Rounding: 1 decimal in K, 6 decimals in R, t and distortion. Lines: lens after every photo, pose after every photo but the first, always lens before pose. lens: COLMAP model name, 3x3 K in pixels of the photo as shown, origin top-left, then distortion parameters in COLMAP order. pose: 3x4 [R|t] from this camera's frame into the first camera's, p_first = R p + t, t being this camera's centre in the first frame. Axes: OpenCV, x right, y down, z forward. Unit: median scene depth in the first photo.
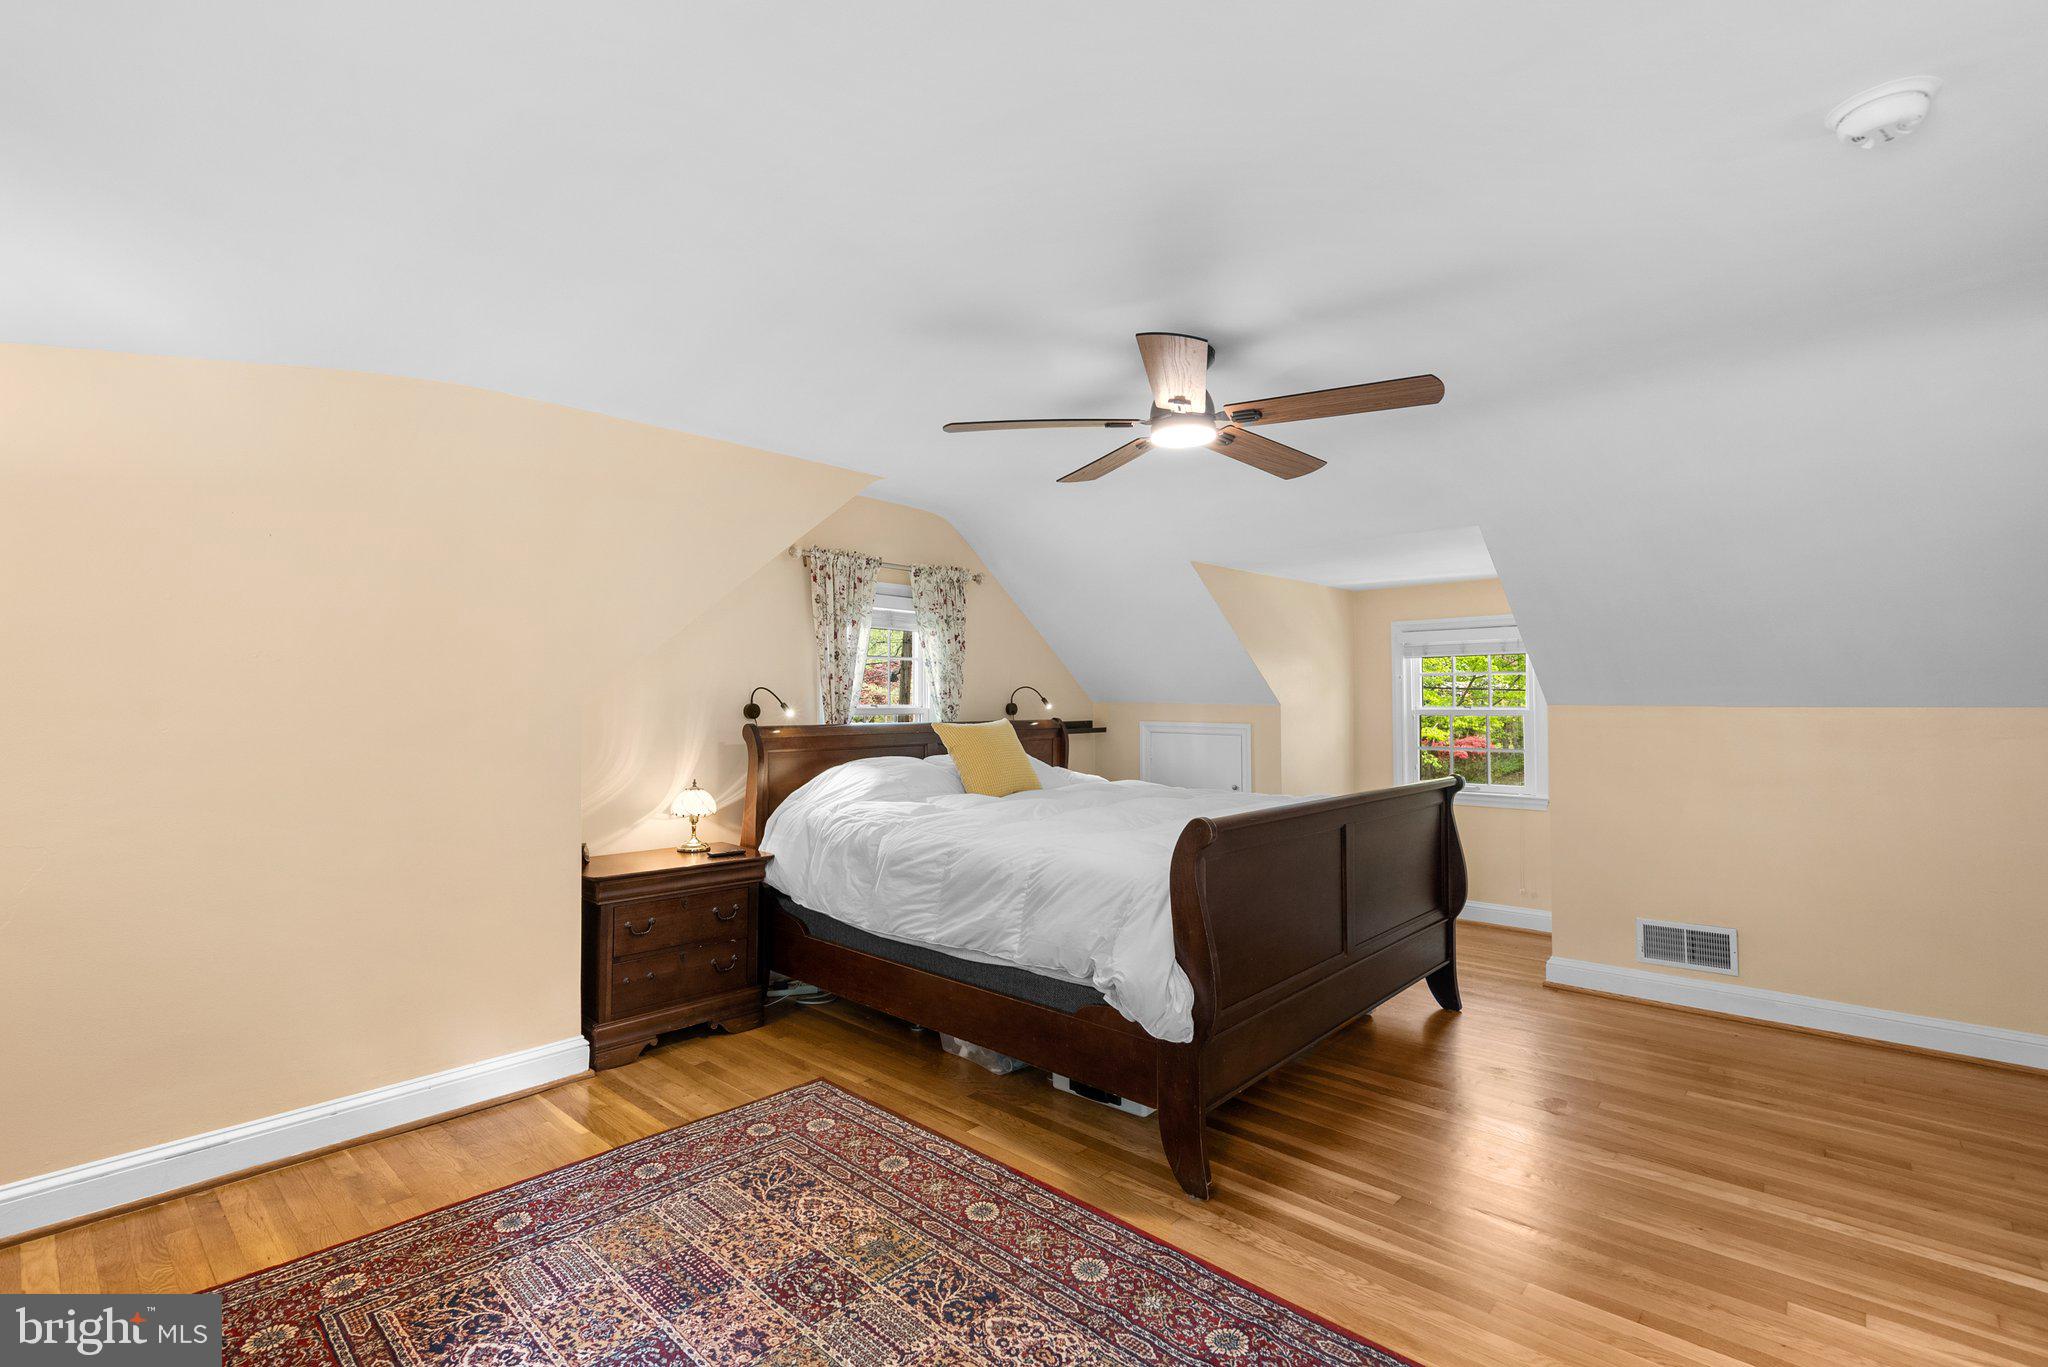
lens RADIAL K [[933.0, 0, 1017.5], [0, 933.0, 701.4], [0, 0, 1]] dist [0.000375, -0.000188]
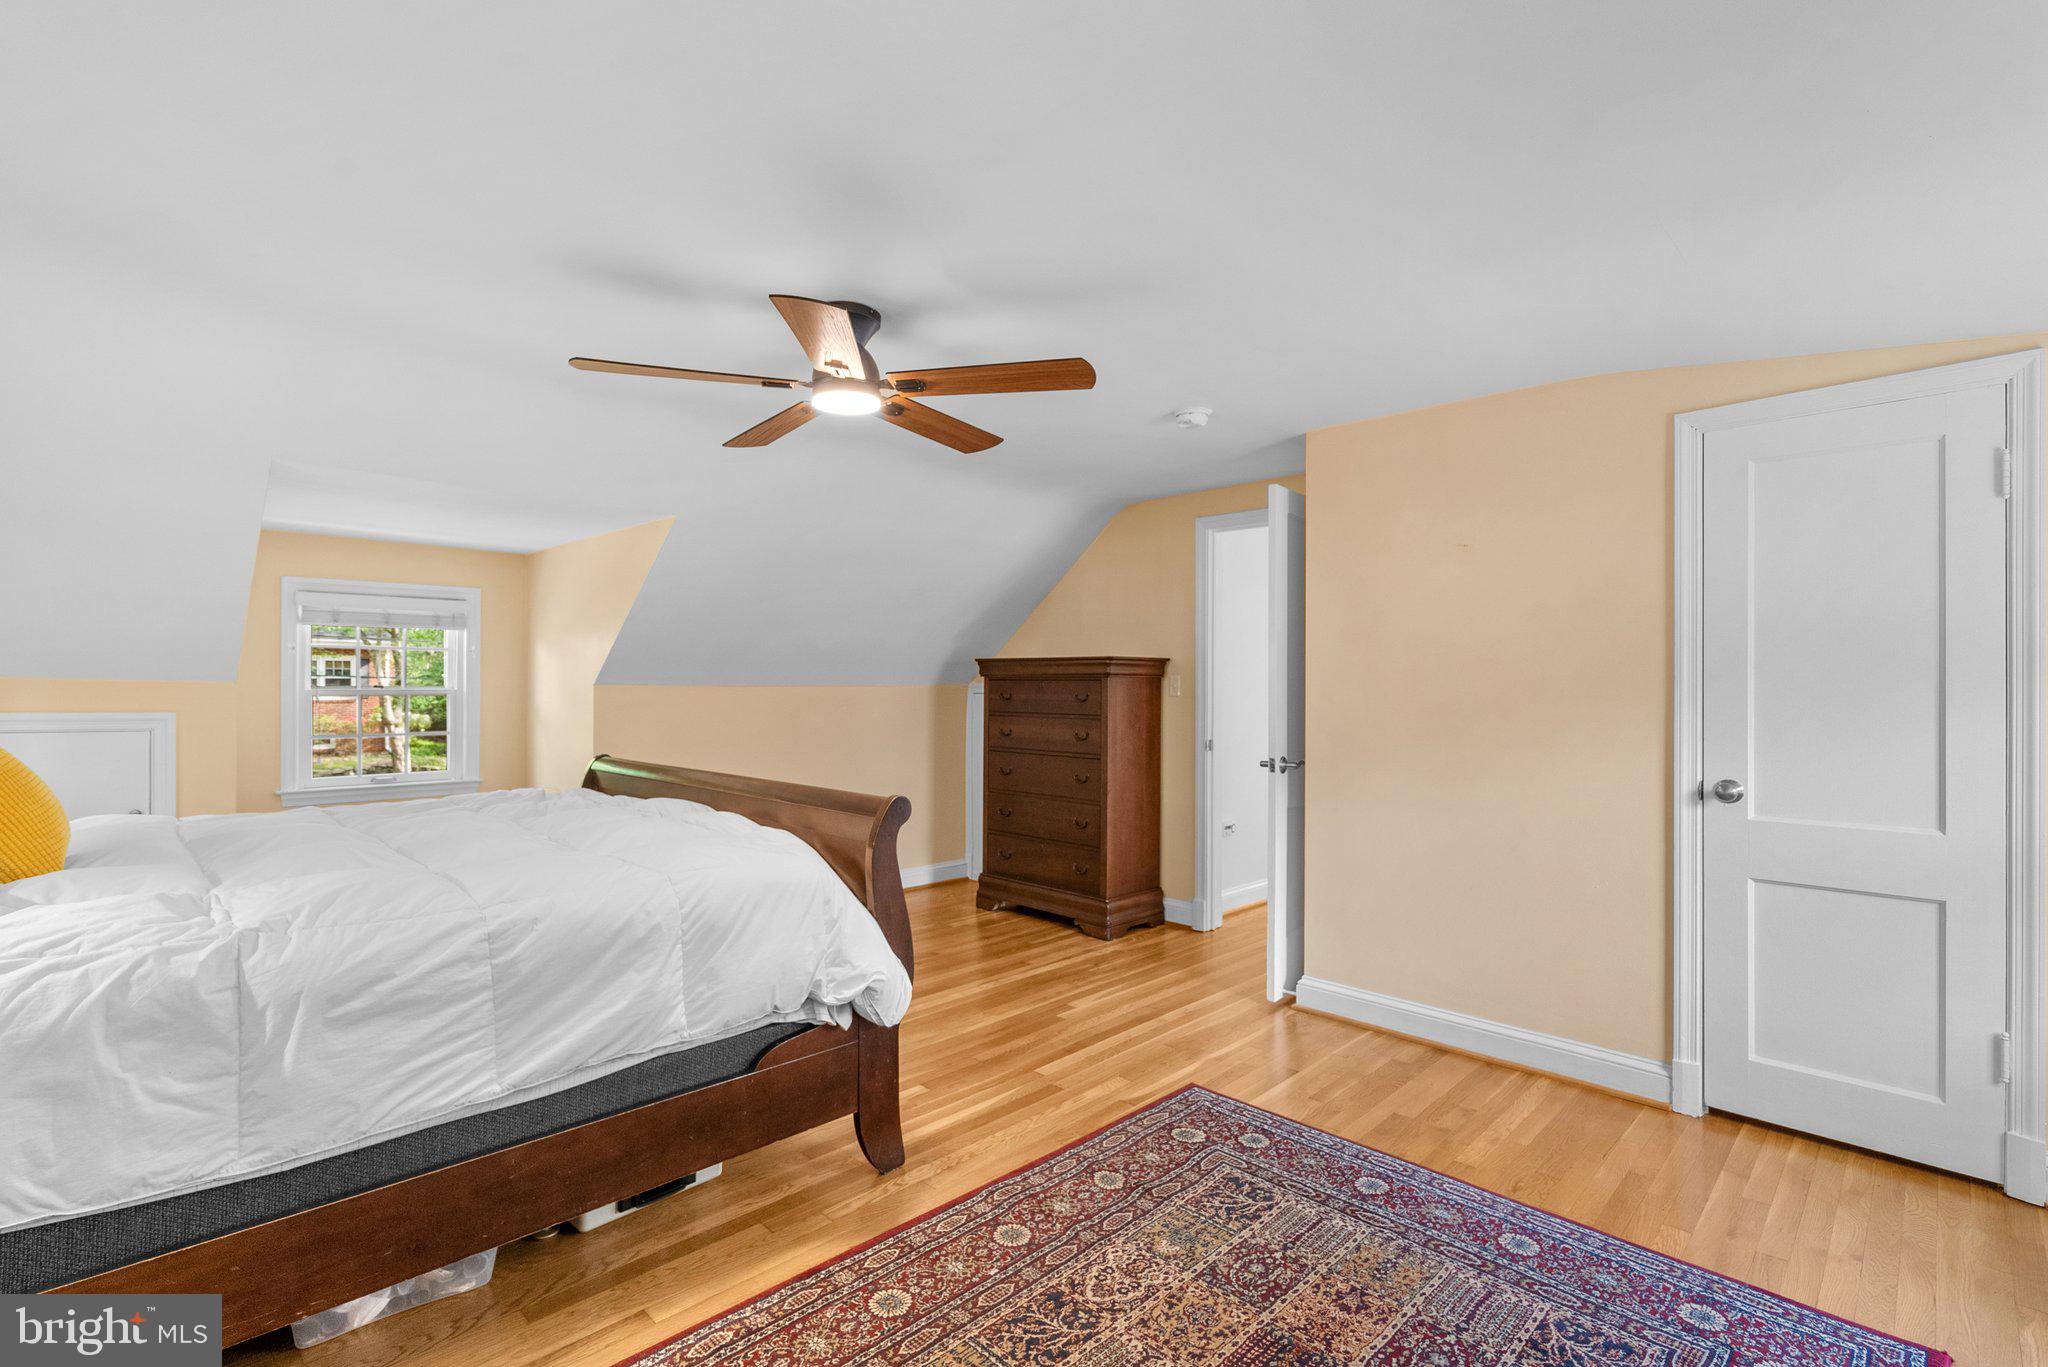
lens RADIAL K [[949.1, 0, 1024.0], [0, 949.1, 683.5], [0, 0, 1]] dist [-0.002846, -0.000440]
pose [[0.031285, 0.004254, 0.999501, -0.714502], [-0.005497, 0.999977, -0.004084, 0.006456], [-0.999495, -0.005366, 0.031307, 0.710924]]
